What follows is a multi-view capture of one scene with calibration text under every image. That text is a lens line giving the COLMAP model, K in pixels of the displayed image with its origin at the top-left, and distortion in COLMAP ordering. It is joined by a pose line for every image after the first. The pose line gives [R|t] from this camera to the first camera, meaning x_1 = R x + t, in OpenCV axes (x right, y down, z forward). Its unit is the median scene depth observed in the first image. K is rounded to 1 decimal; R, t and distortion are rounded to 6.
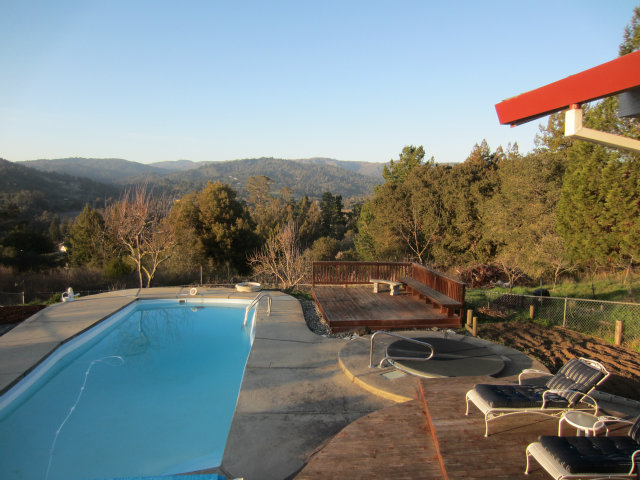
lens RADIAL K [[451.6, 0, 320.0], [0, 451.6, 240.0], [0, 0, 1]] dist [-0.057865, 0.000022]
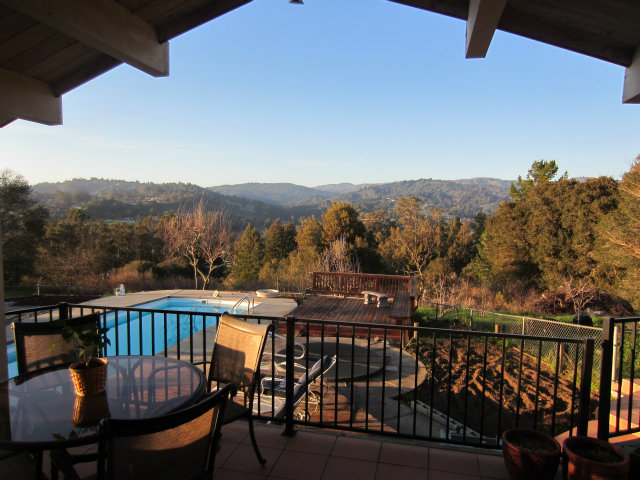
lens RADIAL K [[449.9, 0, 323.0], [0, 449.9, 241.6], [0, 0, 1]] dist [-0.046841, 0.026026]
pose [[0.941675, 0.017397, -0.336073, 0.112604], [-0.032056, 0.998759, -0.038120, 0.005631], [0.334992, 0.046670, 0.941064, 0.002572]]
